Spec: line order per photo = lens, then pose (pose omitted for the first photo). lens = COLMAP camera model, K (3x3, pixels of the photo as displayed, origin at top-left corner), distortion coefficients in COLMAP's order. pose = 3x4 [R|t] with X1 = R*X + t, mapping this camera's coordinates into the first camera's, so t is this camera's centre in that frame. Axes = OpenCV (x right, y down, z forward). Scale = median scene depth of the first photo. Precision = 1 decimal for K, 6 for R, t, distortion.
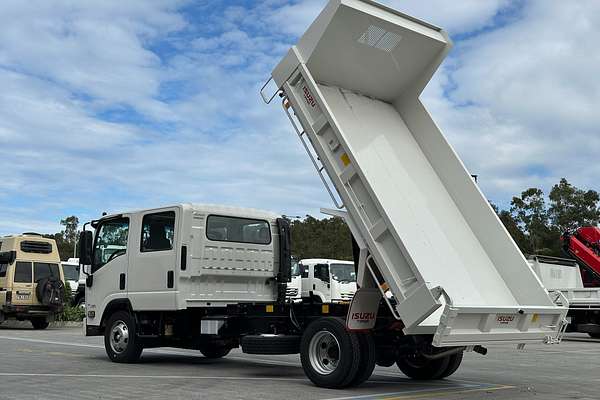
lens RADIAL K [[777.7, 0, 289.2], [0, 777.7, 200.1], [0, 0, 1]] dist [0.115256, -0.015511]
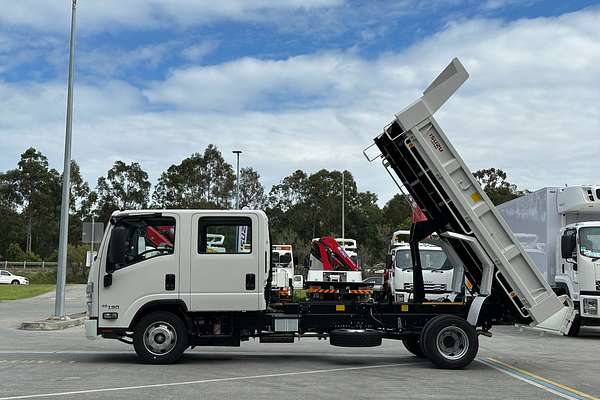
lens RADIAL K [[875.3, 0, 287.1], [0, 875.3, 200.3], [0, 0, 1]] dist [0.117110, -0.025155]
pose [[0.678999, 0.064437, 0.731306, -0.951324], [-0.098686, 0.995111, 0.003946, -0.017043], [-0.727476, -0.074849, 0.682039, 0.155351]]
